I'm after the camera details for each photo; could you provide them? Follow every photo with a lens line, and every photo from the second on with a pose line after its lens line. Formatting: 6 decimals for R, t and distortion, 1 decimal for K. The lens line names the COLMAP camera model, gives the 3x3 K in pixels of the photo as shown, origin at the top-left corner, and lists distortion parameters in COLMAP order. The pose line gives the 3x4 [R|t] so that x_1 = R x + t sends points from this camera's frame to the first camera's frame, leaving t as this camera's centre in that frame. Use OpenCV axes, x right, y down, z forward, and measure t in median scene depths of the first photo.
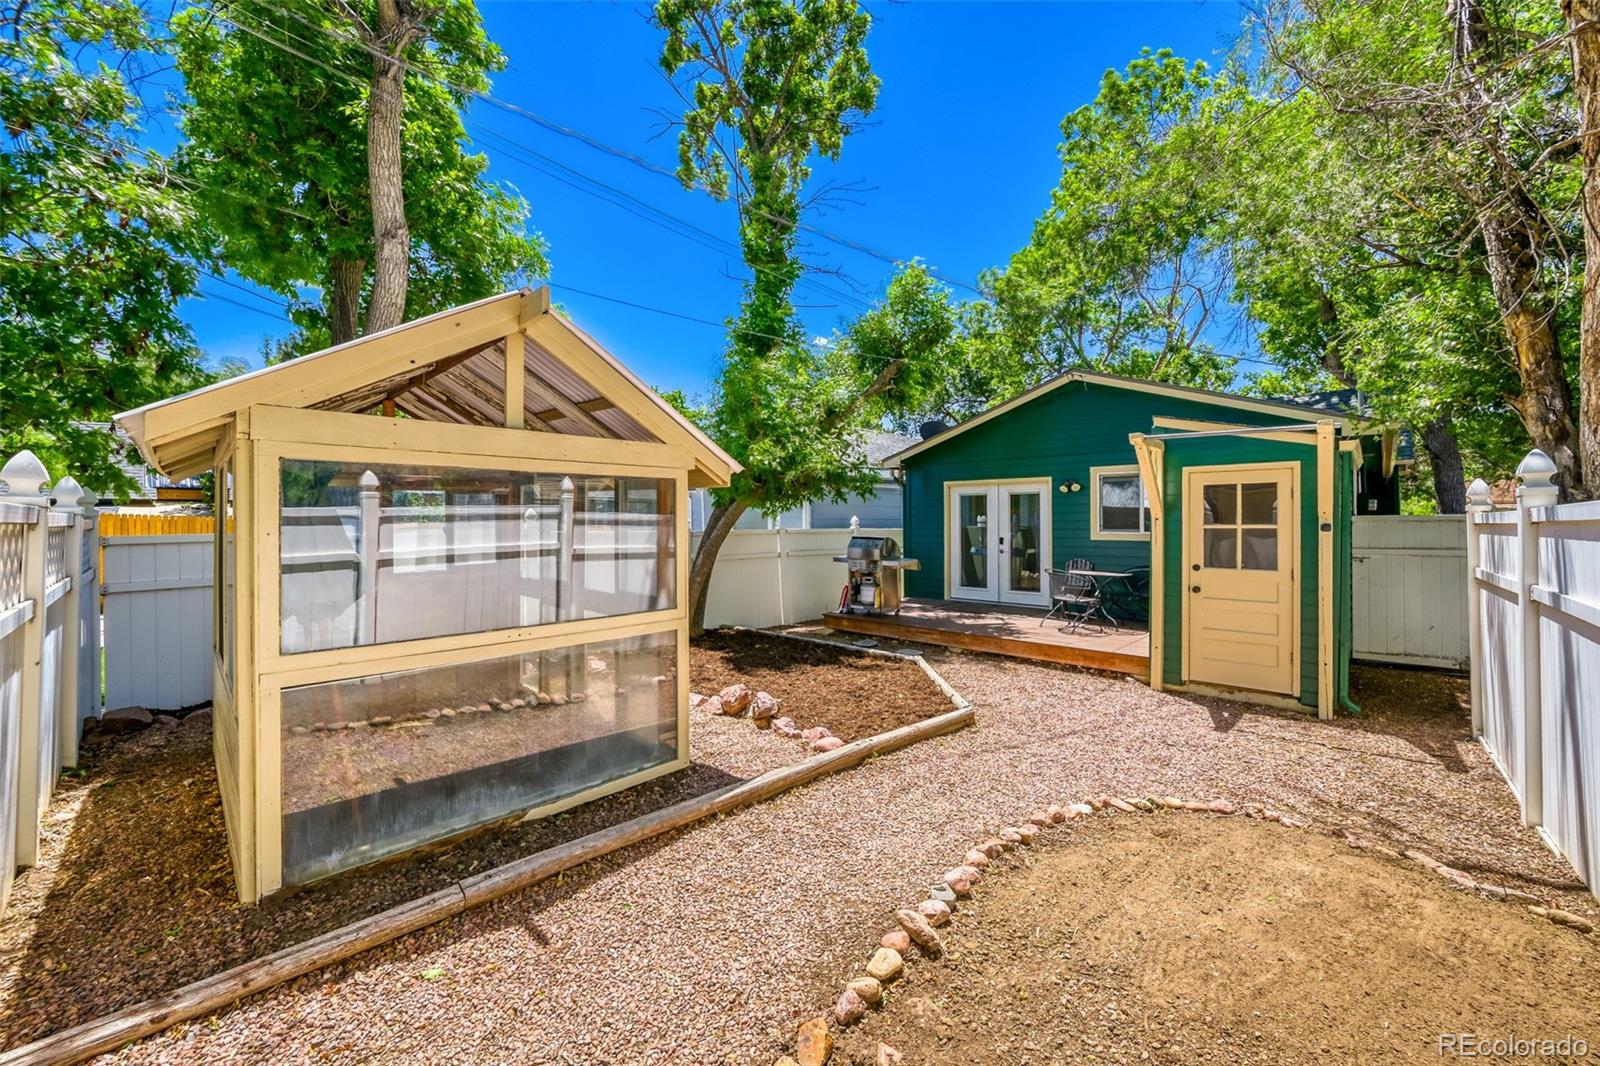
lens RADIAL K [[628.9, 0, 804.9], [0, 628.9, 531.0], [0, 0, 1]] dist [0.000039, -0.000003]
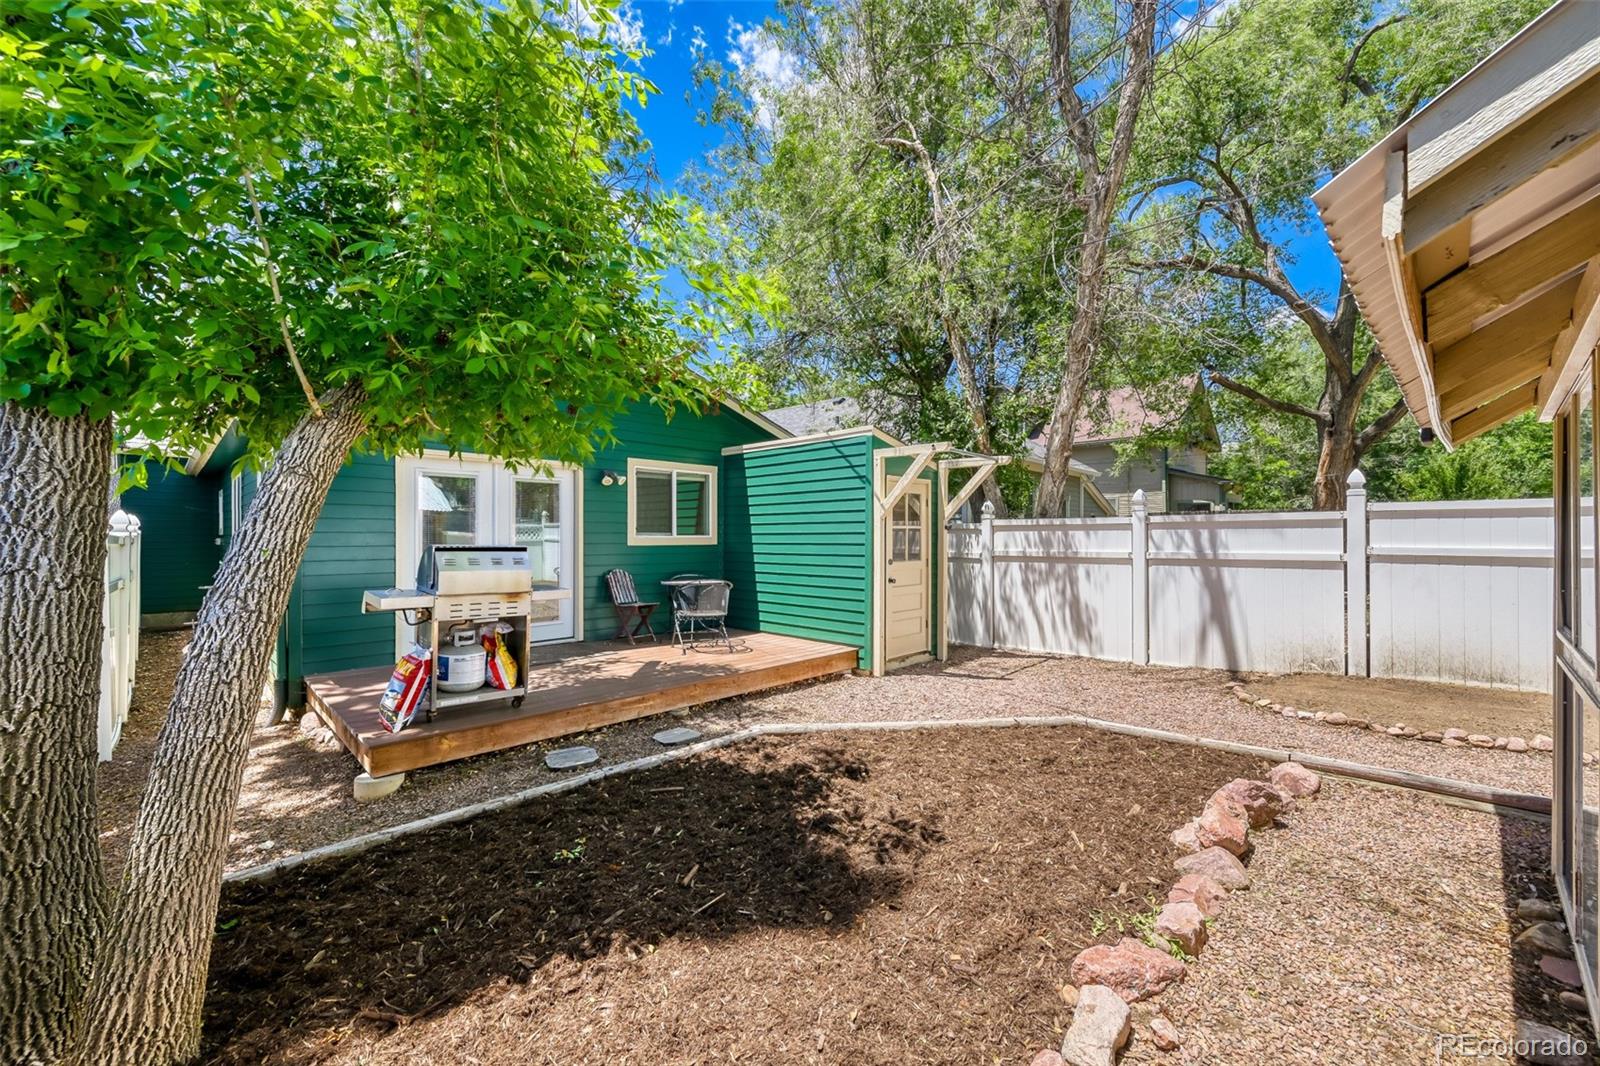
lens RADIAL K [[628.9, 0, 804.9], [0, 628.9, 531.0], [0, 0, 1]] dist [0.000039, -0.000003]
pose [[-0.009732, 0.002619, 0.999949, -0.560903], [0.010405, 0.999943, -0.002518, -0.000907], [-0.999899, 0.010379, -0.009759, 1.172128]]
